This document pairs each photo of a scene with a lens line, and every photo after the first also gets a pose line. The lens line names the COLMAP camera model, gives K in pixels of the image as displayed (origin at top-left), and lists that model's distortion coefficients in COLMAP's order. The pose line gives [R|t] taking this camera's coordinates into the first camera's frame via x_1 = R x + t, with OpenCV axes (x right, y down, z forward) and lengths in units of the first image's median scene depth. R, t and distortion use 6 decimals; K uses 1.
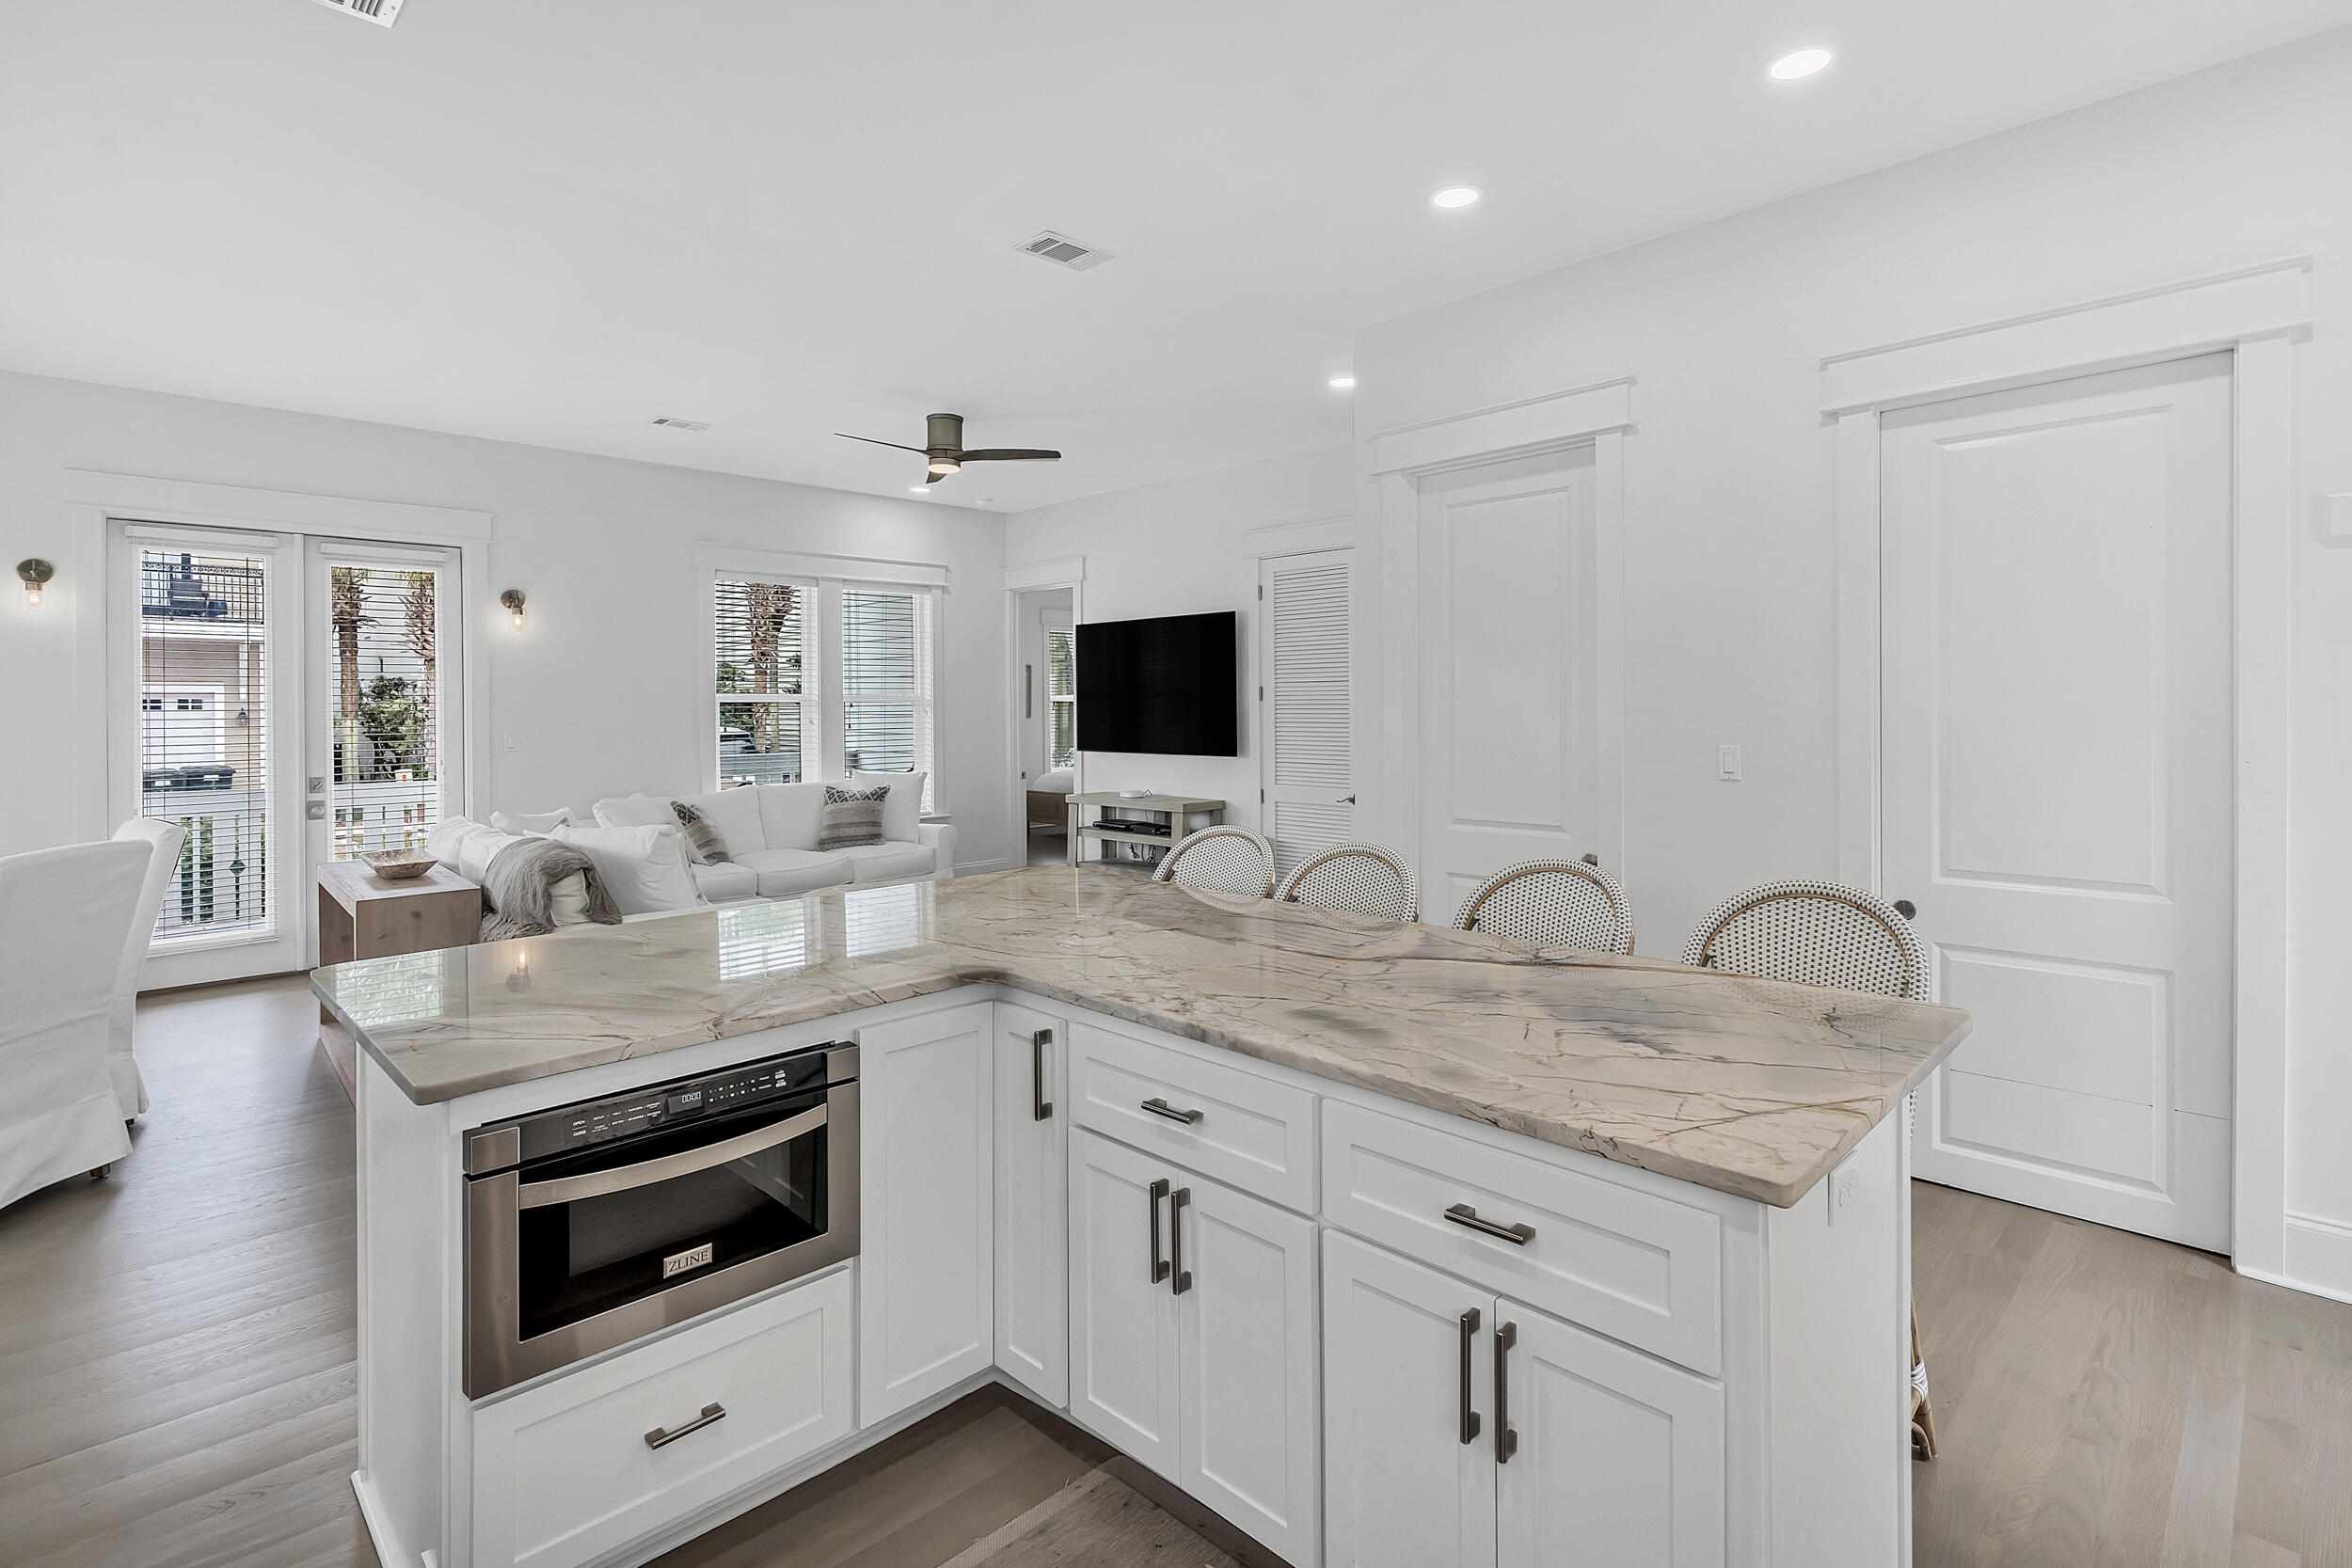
lens RADIAL K [[1112.4, 0, 1205.6], [0, 1112.4, 749.5], [0, 0, 1]] dist [0.000816, 0.000226]
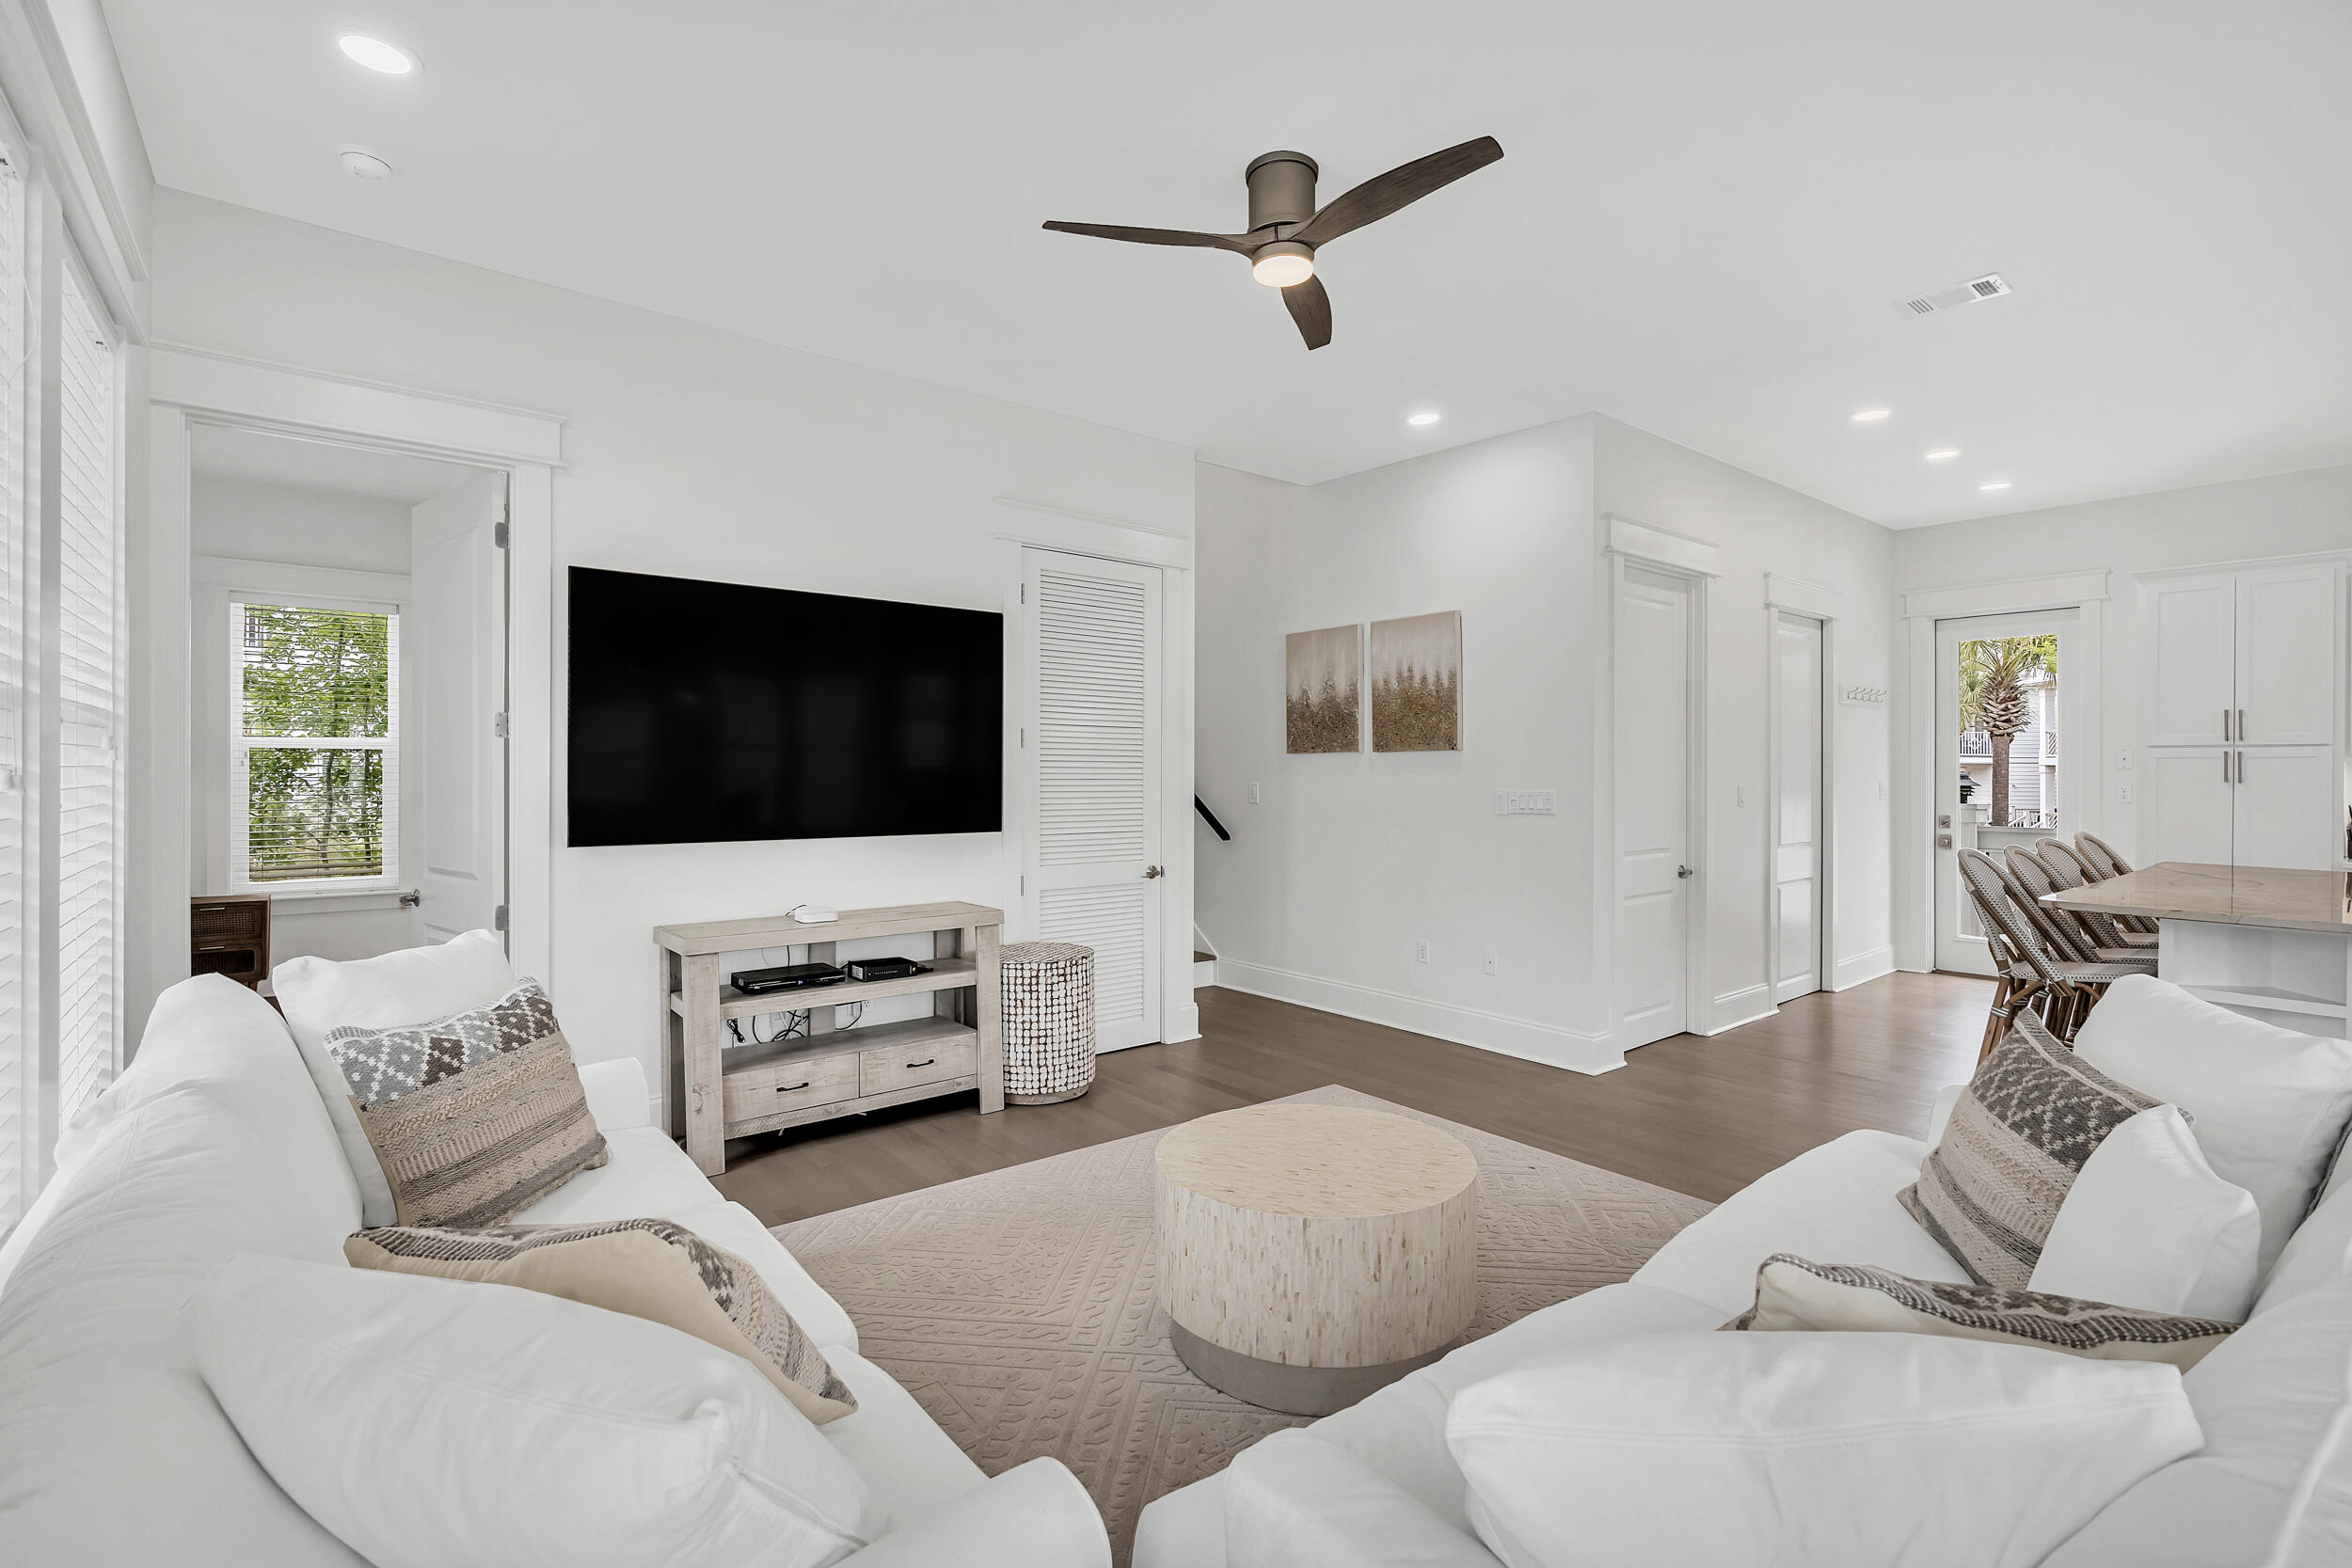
lens RADIAL K [[1072.9, 0, 1174.1], [0, 1072.9, 794.8], [0, 0, 1]] dist [-0.000700, 0.000347]
pose [[0.110713, -0.010321, 0.993799, -0.552856], [0.034202, 0.999393, 0.006569, -0.014743], [-0.993264, 0.033263, 0.110998, 0.761478]]
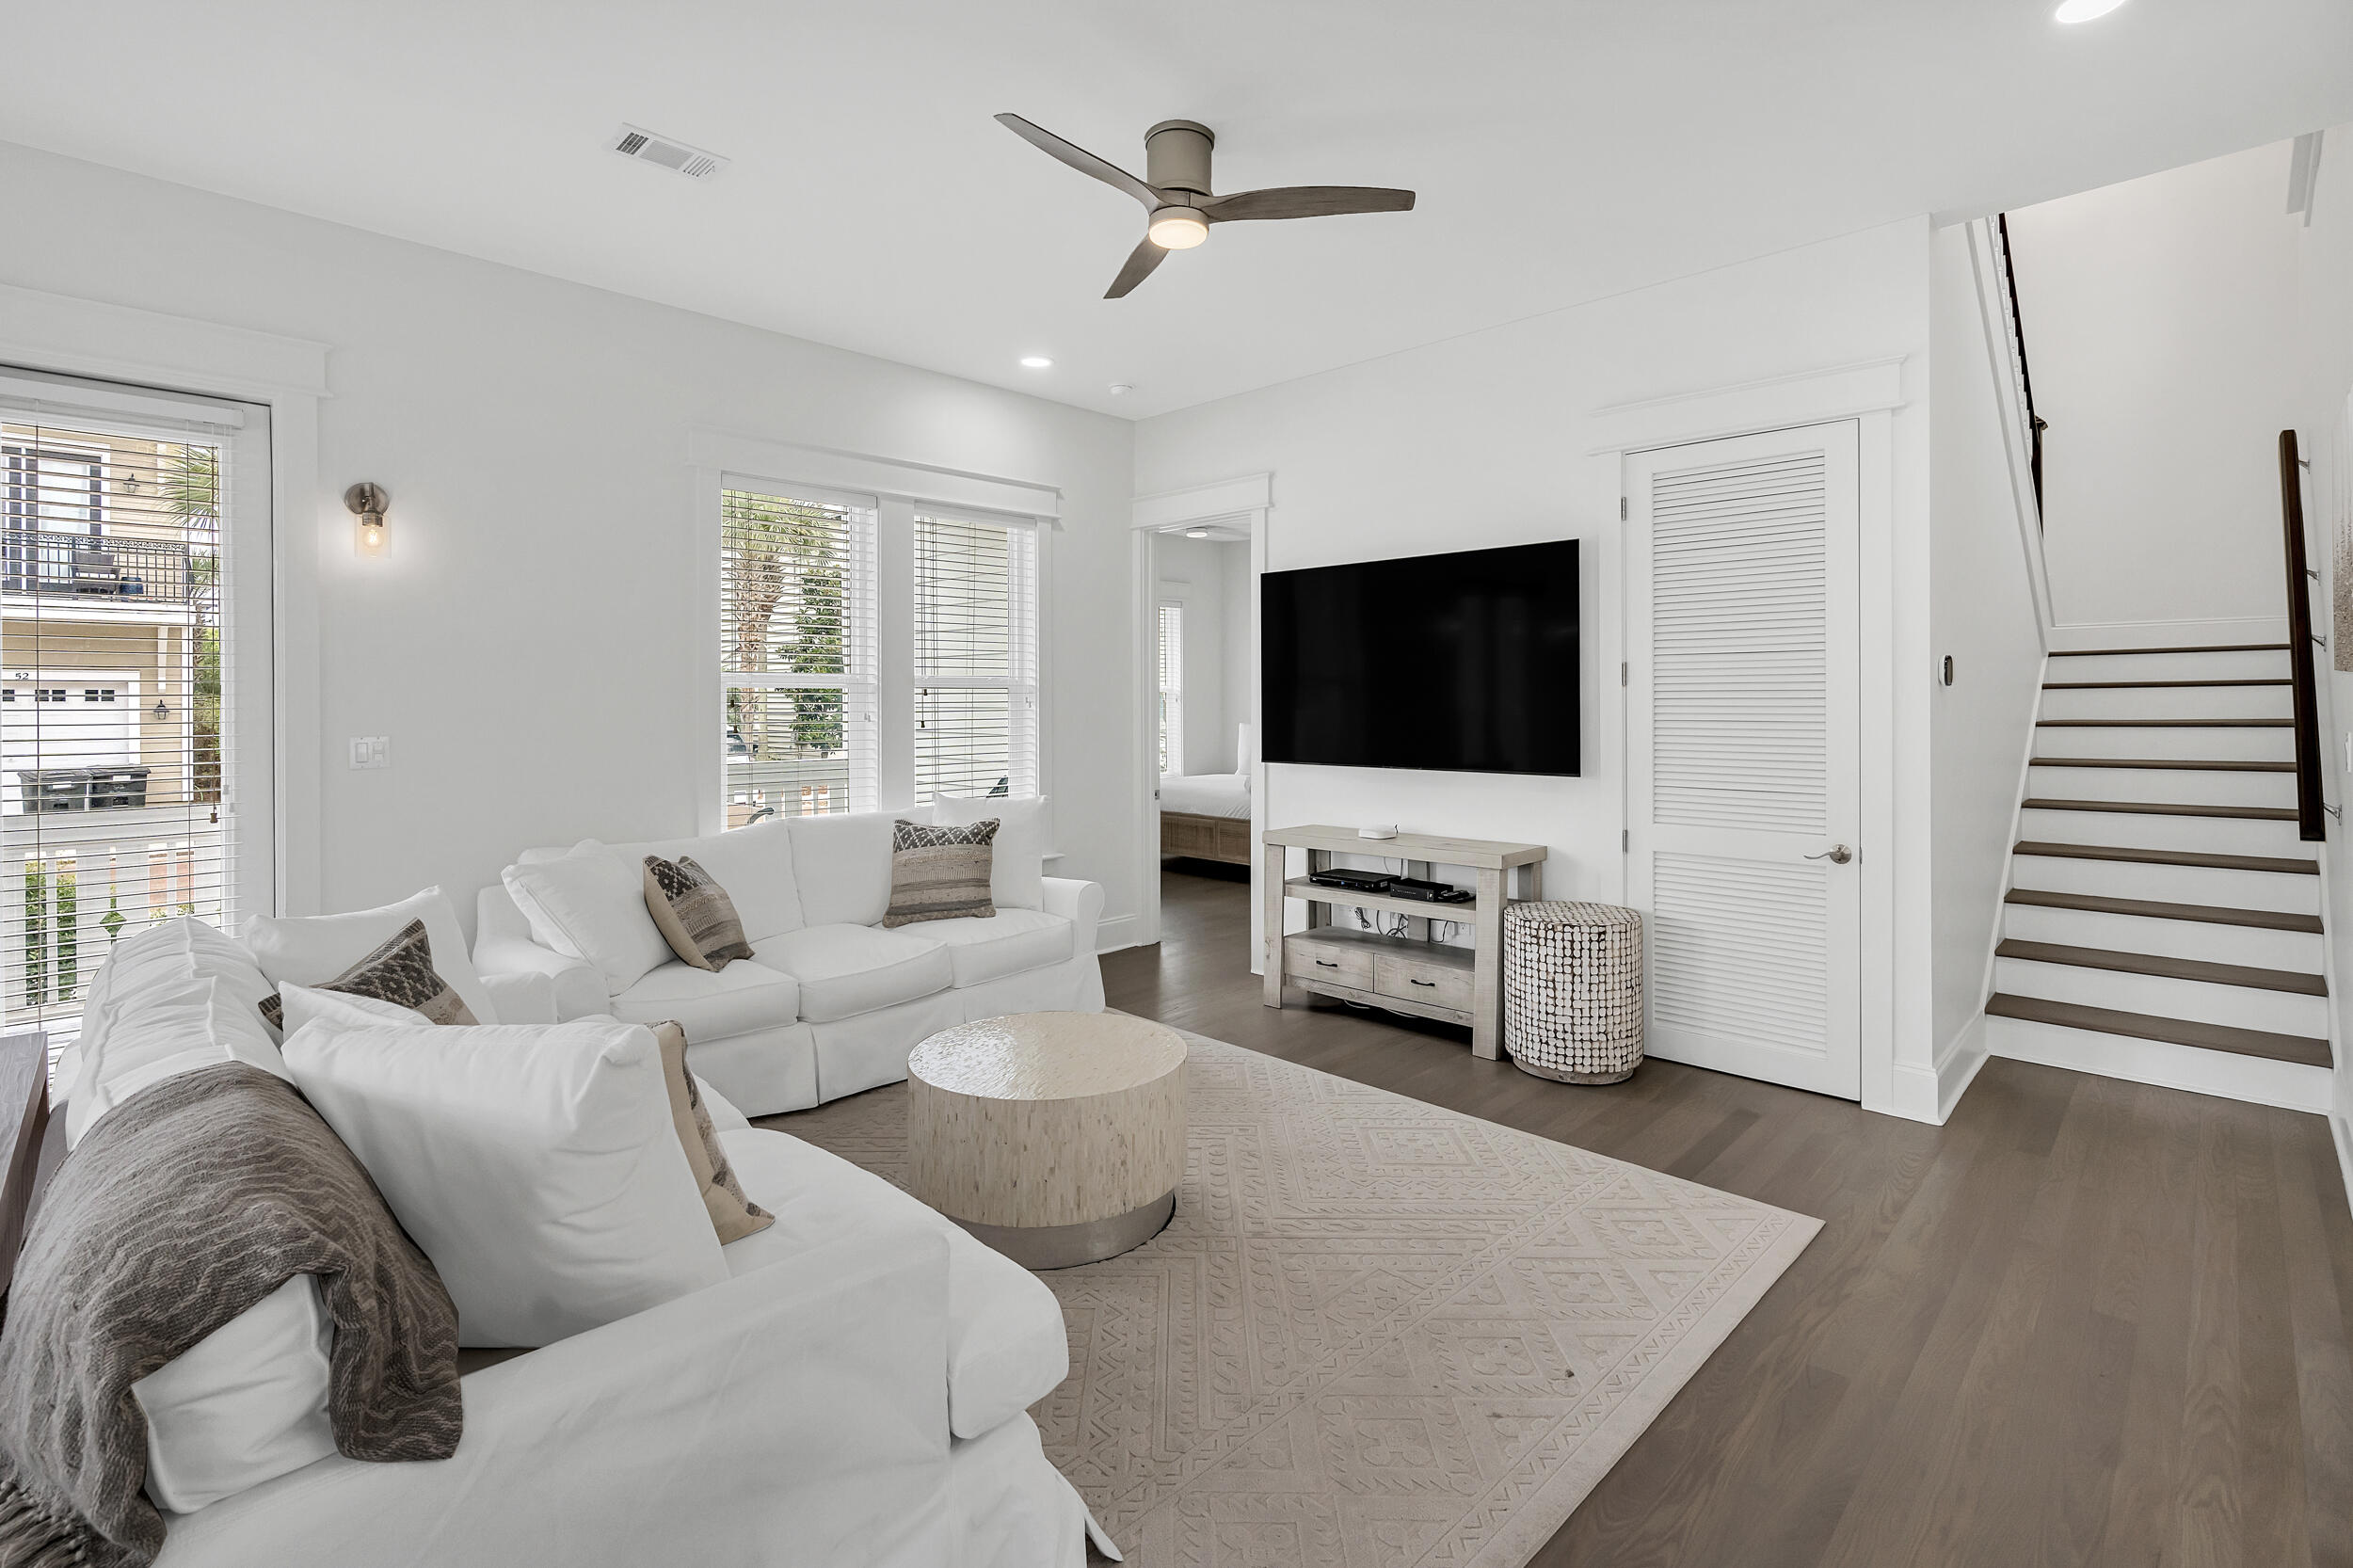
lens RADIAL K [[1068.2, 0, 1181.6], [0, 1068.2, 741.1], [0, 0, 1]] dist [-0.000169, 0.000451]
pose [[0.999866, 0.004284, 0.015787, -0.183940], [-0.004202, 0.999978, -0.005213, -0.008688], [-0.015809, 0.005146, 0.999862, 0.383506]]
